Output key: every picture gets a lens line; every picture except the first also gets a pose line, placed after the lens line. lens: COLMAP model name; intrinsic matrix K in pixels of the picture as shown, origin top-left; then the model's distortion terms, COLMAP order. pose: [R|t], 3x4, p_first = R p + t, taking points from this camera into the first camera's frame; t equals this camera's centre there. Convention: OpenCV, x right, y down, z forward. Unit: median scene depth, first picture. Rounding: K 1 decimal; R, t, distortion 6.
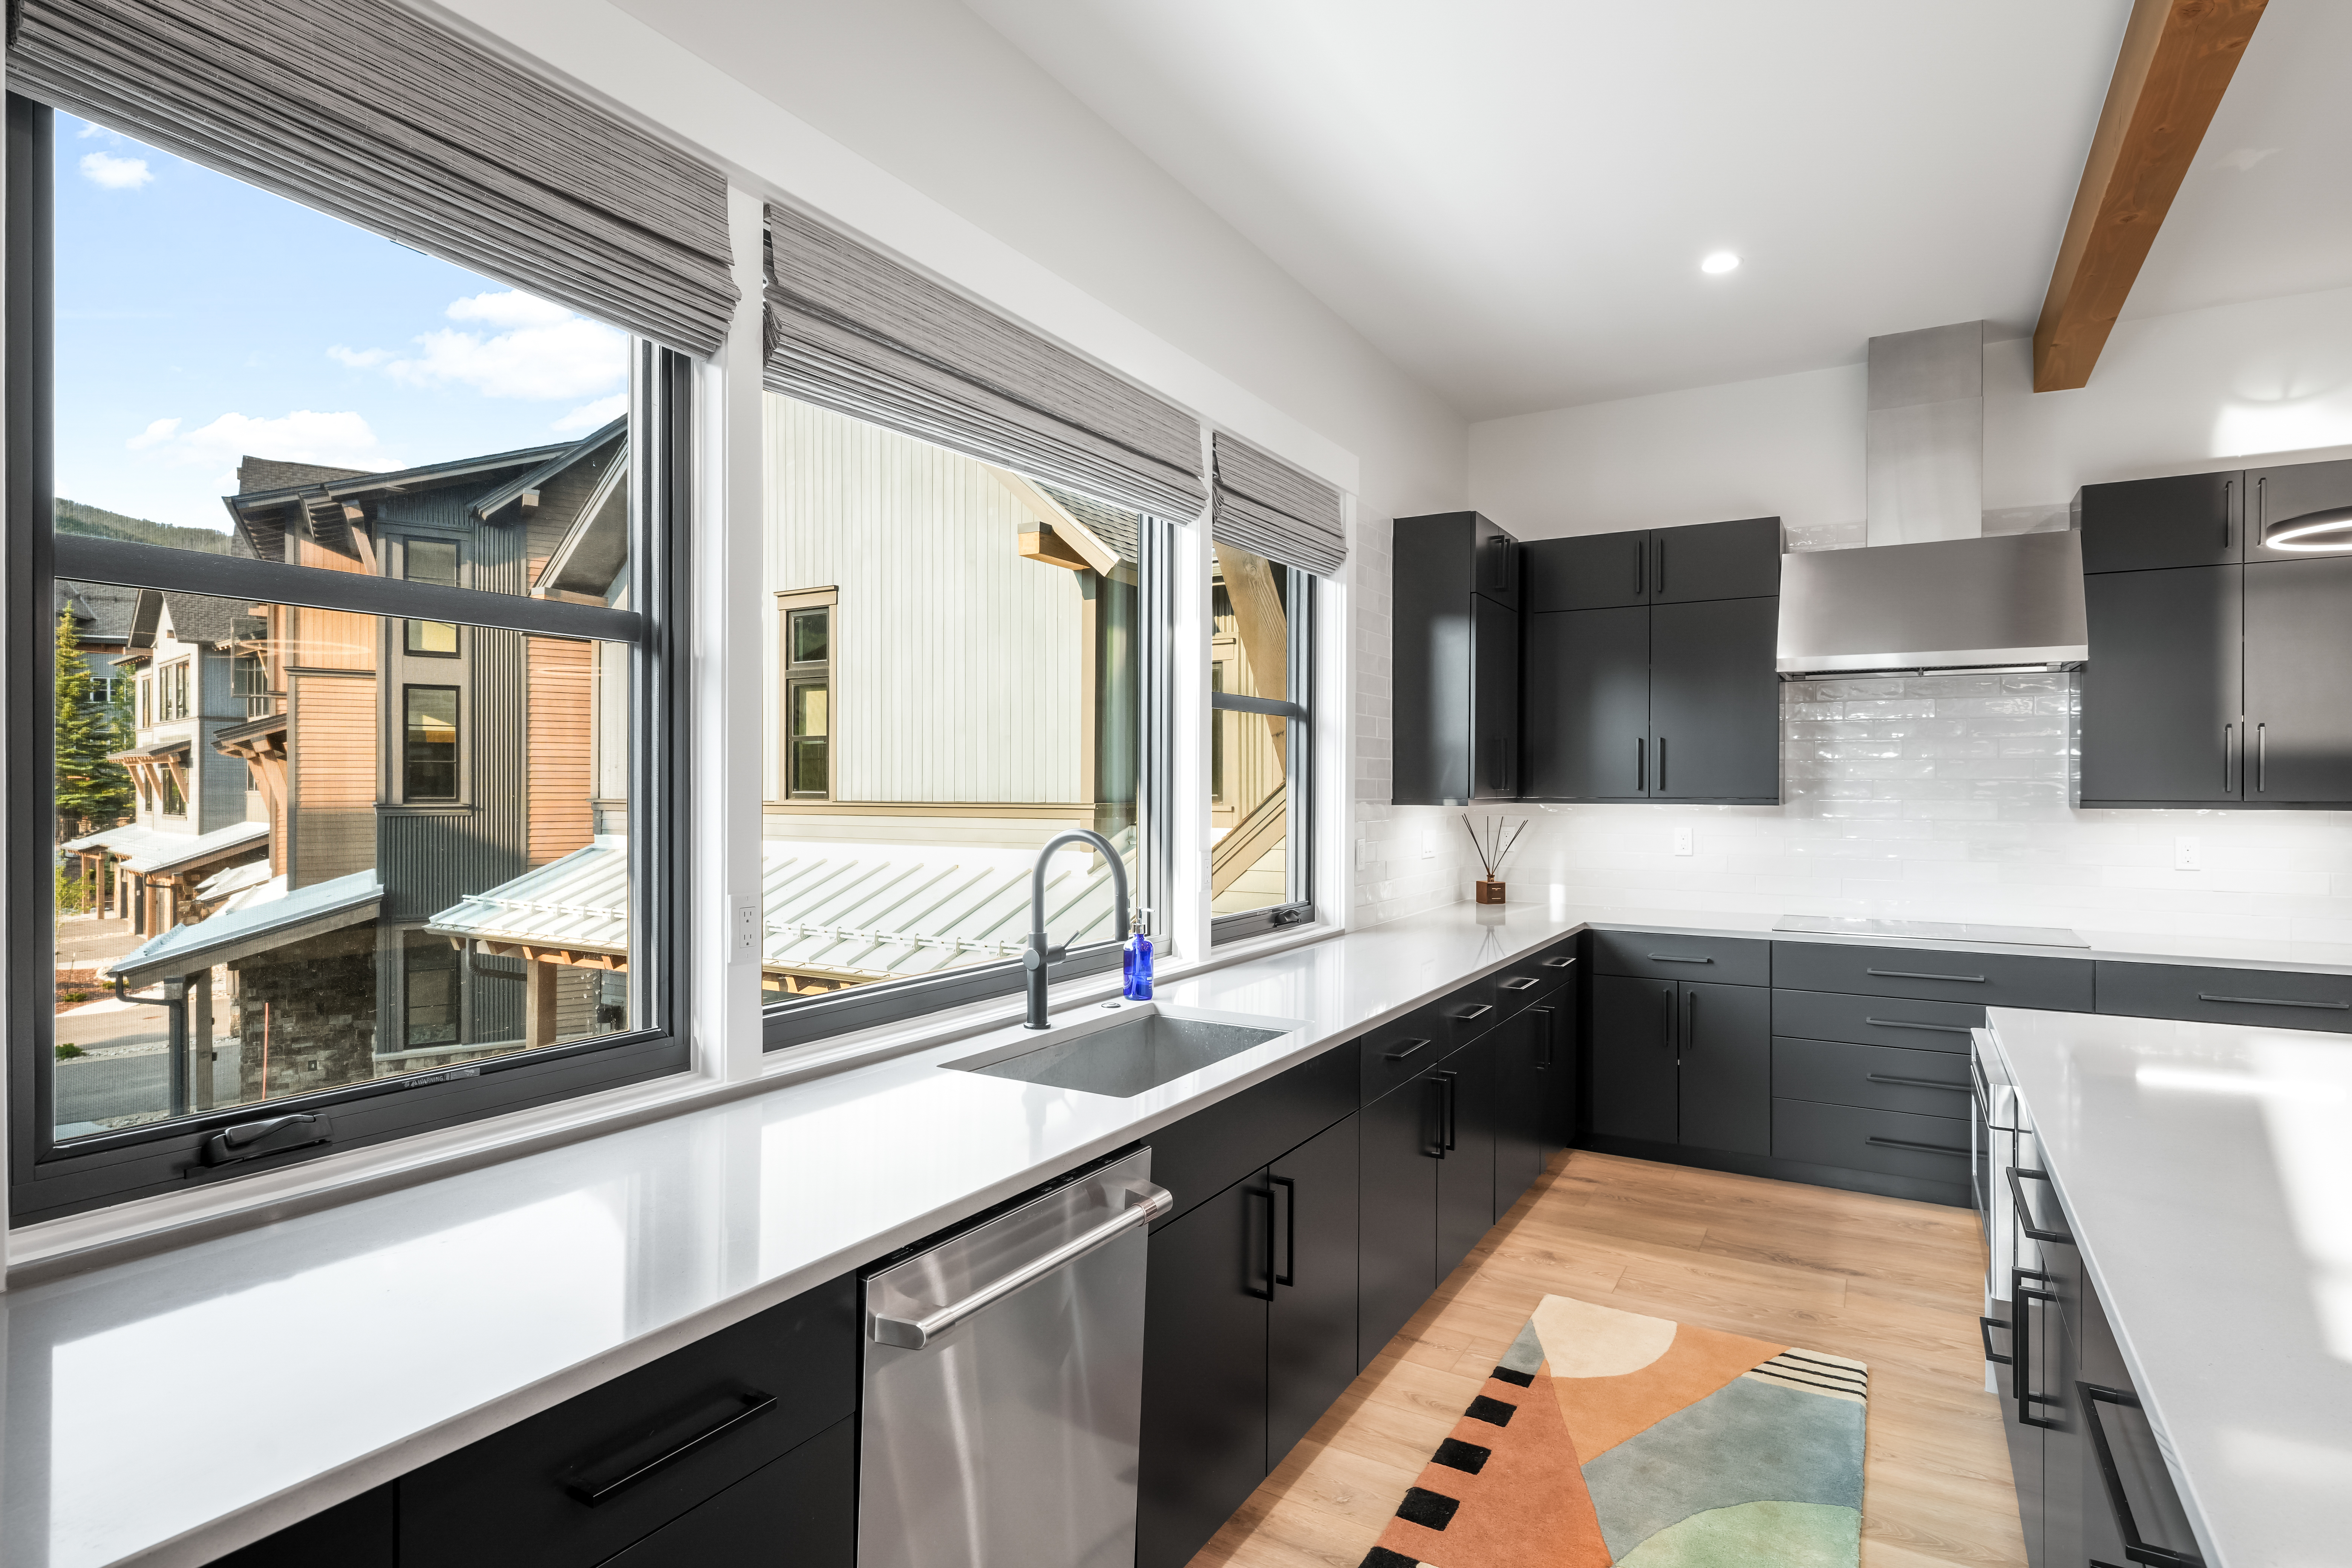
lens RADIAL K [[1238.2, 0, 1147.5], [0, 1238.2, 788.0], [0, 0, 1]] dist [0.001599, -0.001119]
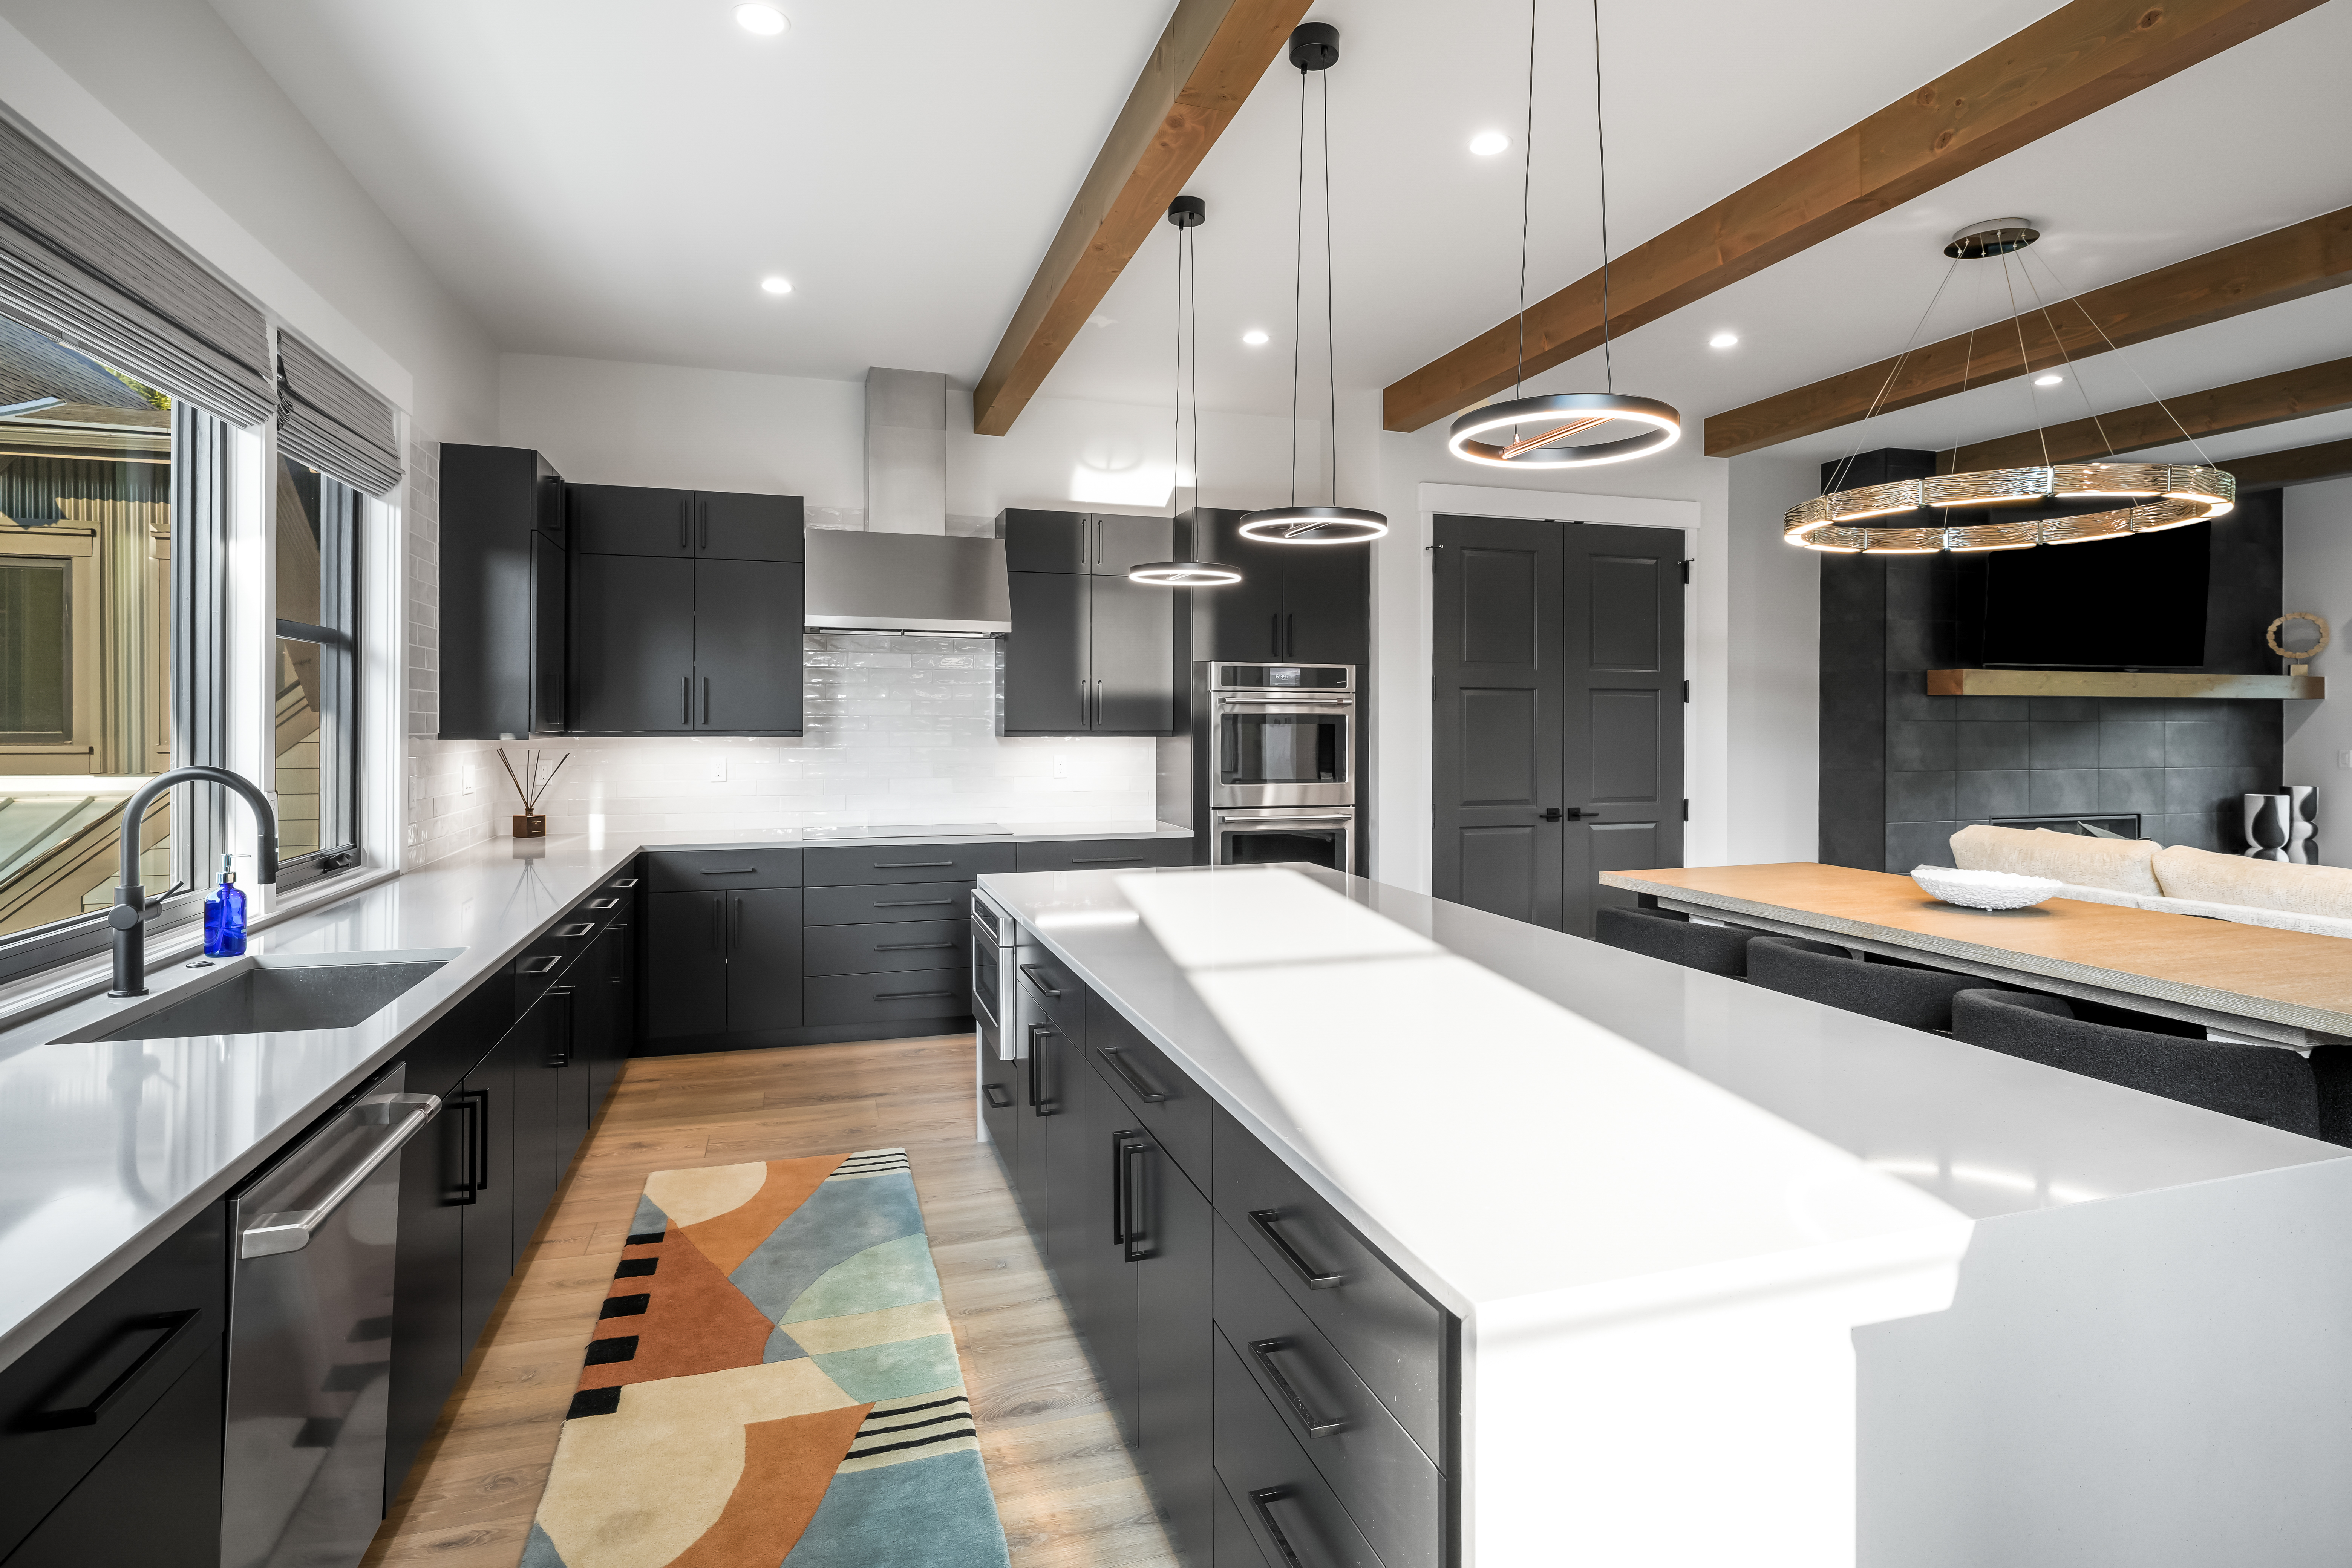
lens RADIAL K [[1236.3, 0, 1216.3], [0, 1236.3, 721.8], [0, 0, 1]] dist [0.000763, -0.000489]
pose [[0.647430, 0.001333, 0.762123, -0.177975], [-0.000627, 0.999999, -0.001217, 0.000818], [-0.762124, 0.000310, 0.647431, -0.103848]]
